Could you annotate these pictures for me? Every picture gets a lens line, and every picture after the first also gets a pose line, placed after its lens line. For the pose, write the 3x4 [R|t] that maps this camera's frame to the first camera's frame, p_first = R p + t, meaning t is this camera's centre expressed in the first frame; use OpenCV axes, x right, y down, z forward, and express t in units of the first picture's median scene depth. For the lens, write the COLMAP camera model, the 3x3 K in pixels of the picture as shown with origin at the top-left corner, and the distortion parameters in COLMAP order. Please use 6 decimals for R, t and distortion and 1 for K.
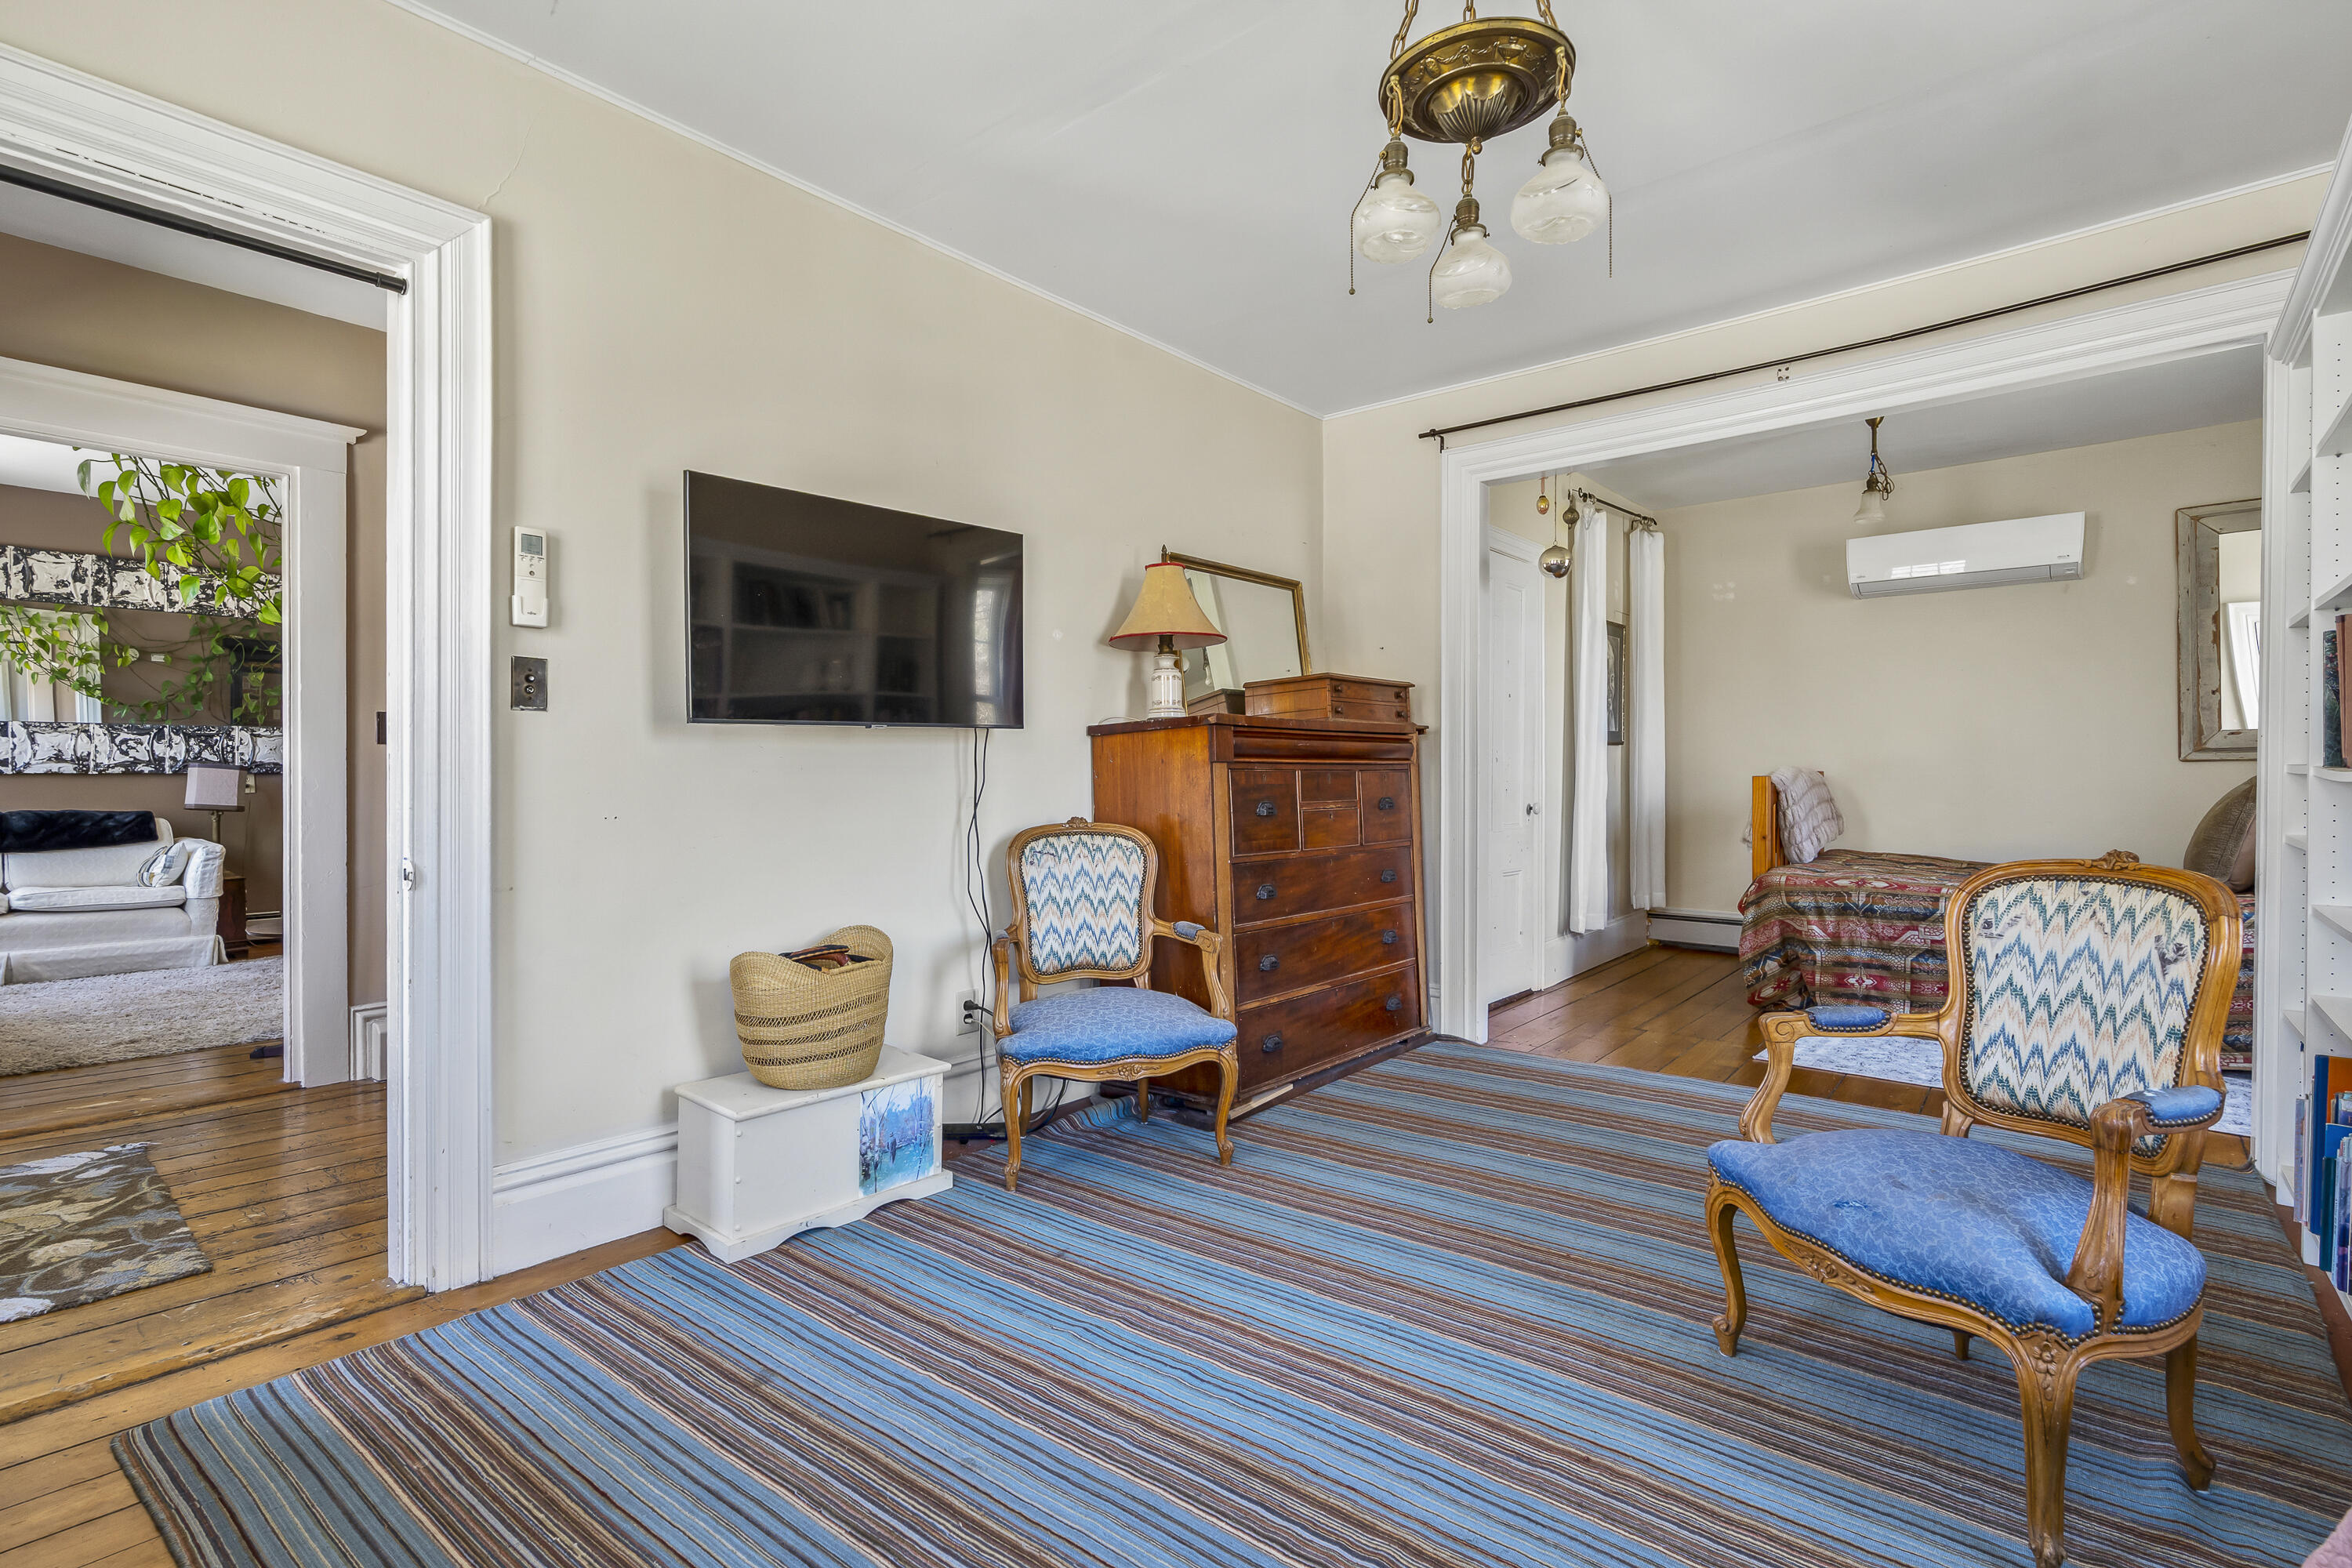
lens RADIAL K [[1078.3, 0, 1176.0], [0, 1078.3, 784.0], [0, 0, 1]] dist [-0.003758, -0.000205]
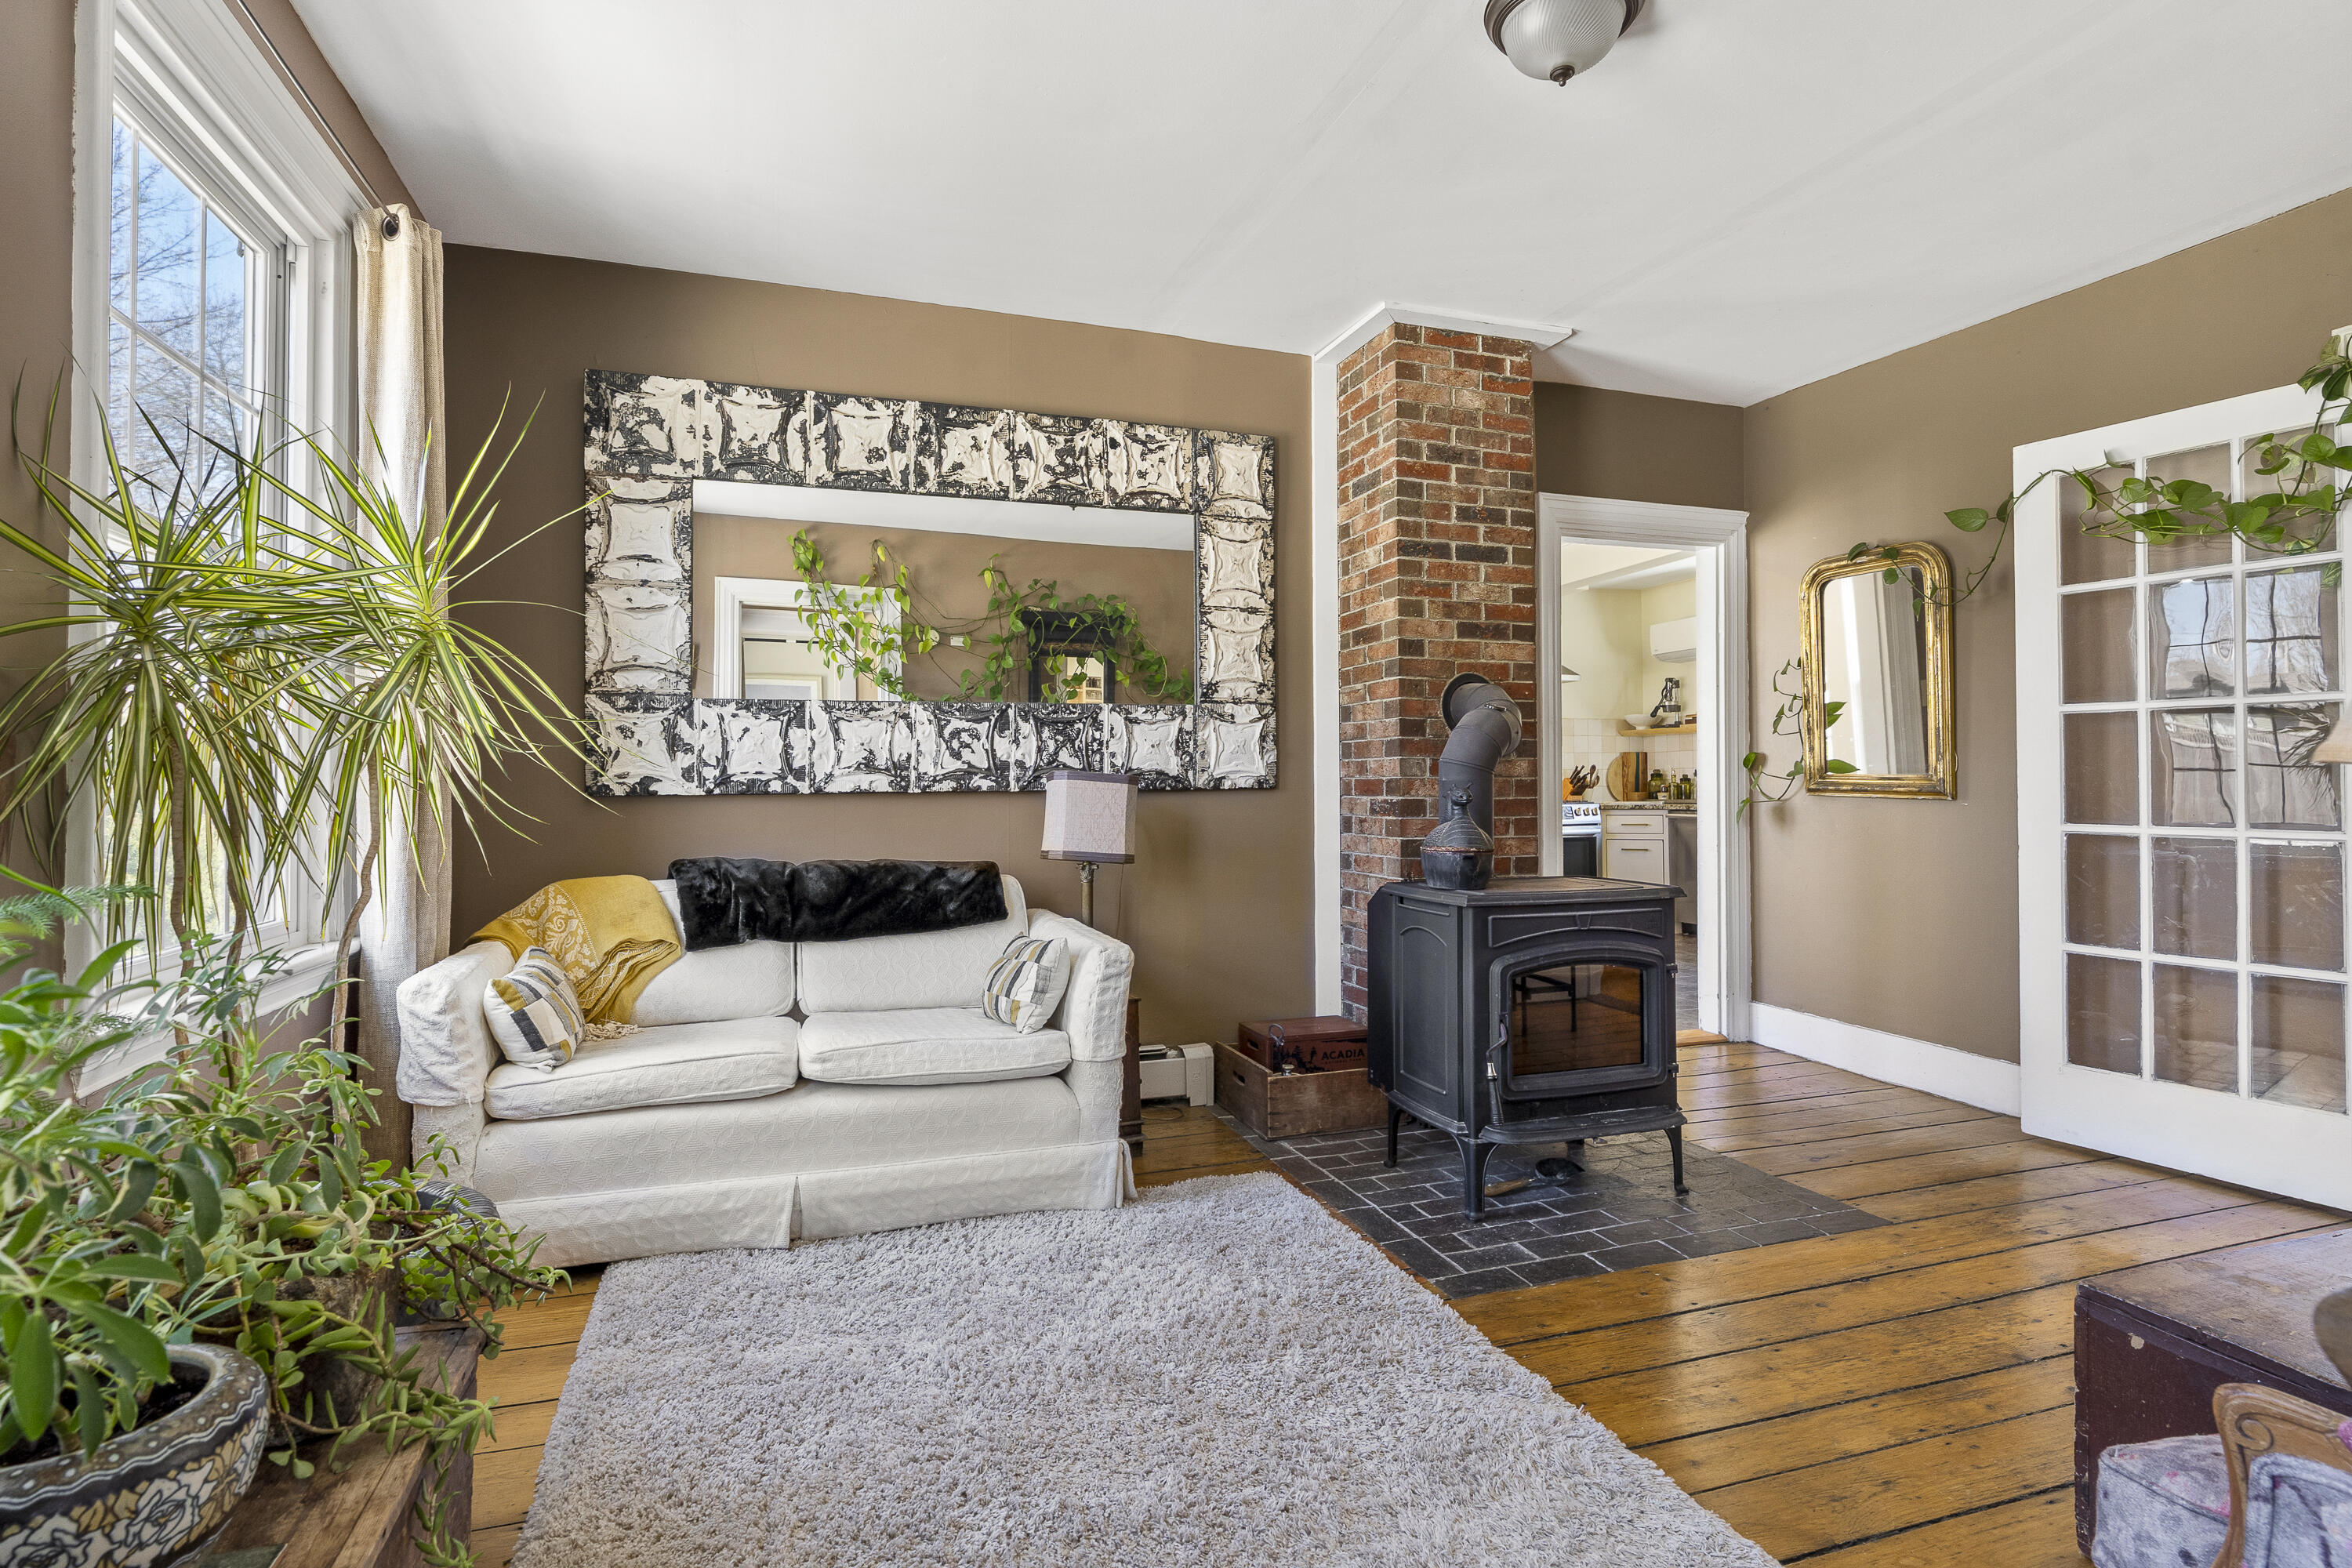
lens RADIAL K [[1134.1, 0, 1179.1], [0, 1134.1, 772.7], [0, 0, 1]] dist [-0.005258, -0.000136]
pose [[0.864688, -0.013661, -0.502123, -0.585445], [0.001568, 0.999699, -0.024498, -0.005077], [0.502307, 0.020396, 0.864449, 0.552121]]
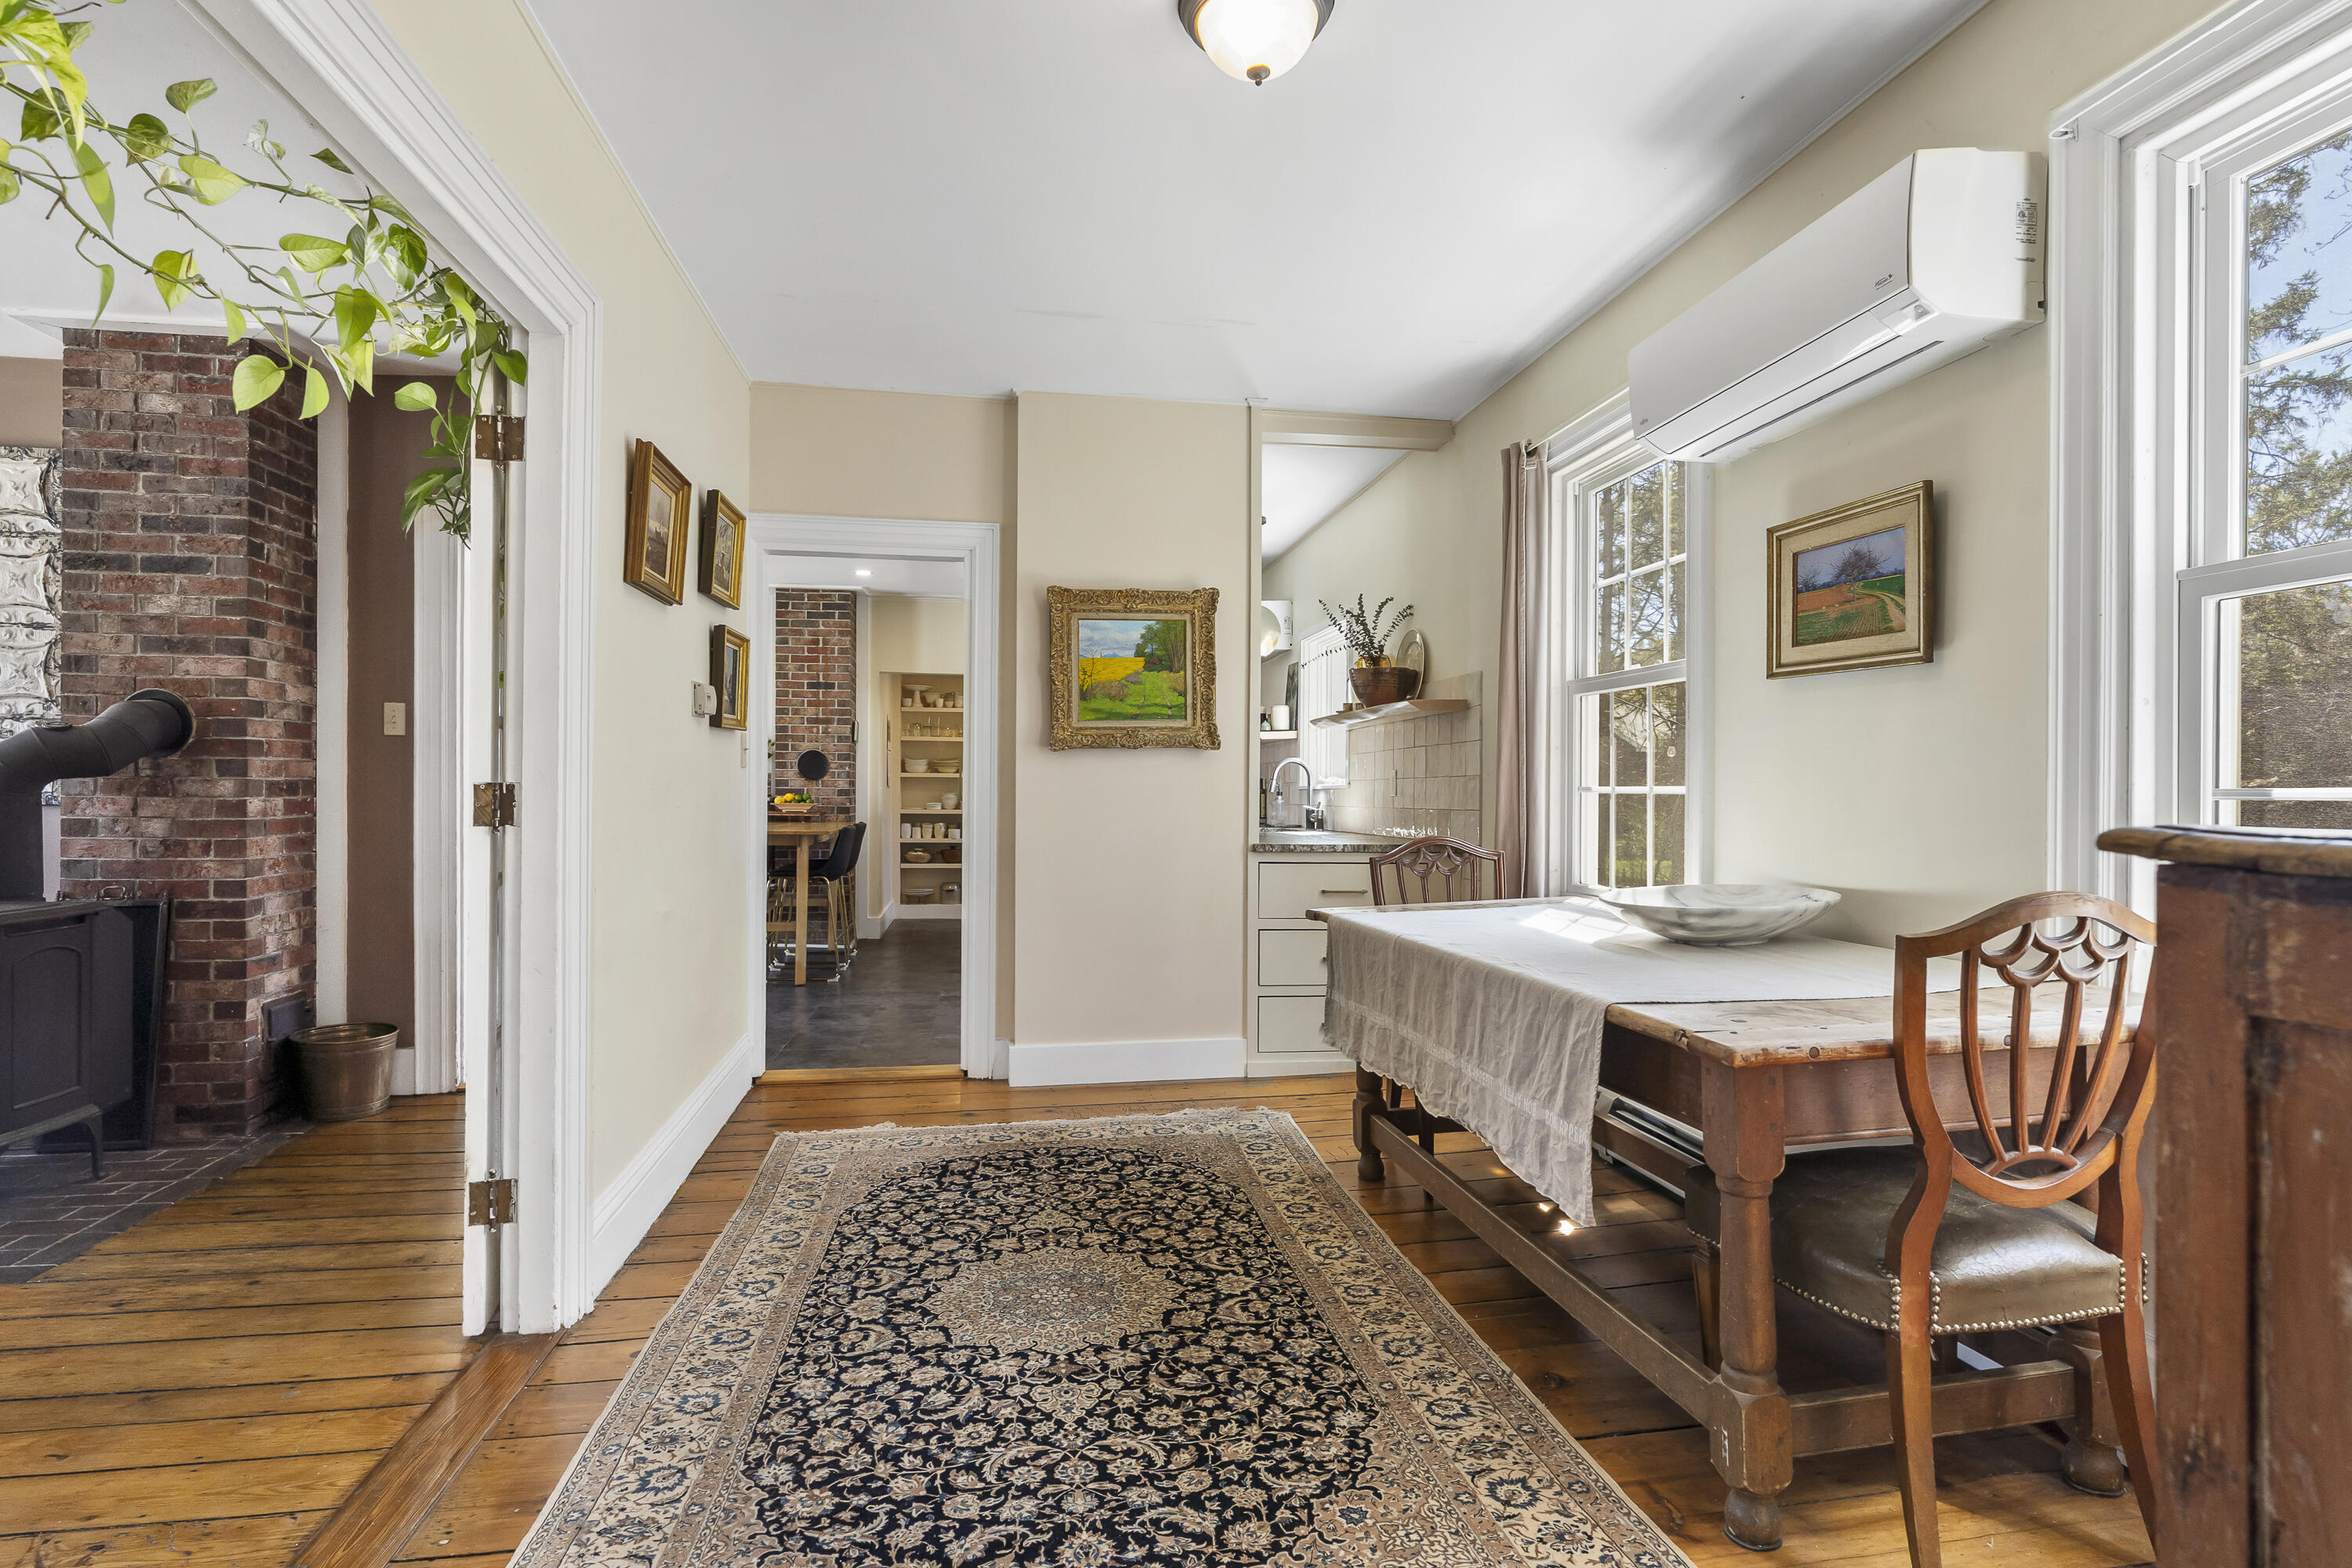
lens RADIAL K [[1195.5, 0, 1173.2], [0, 1195.5, 792.7], [0, 0, 1]] dist [-0.003276, -0.000465]
pose [[0.768270, 0.003413, -0.640117, 0.049234], [-0.012563, 0.999874, -0.009747, -0.020041], [0.640003, 0.015530, 0.768216, 1.021242]]
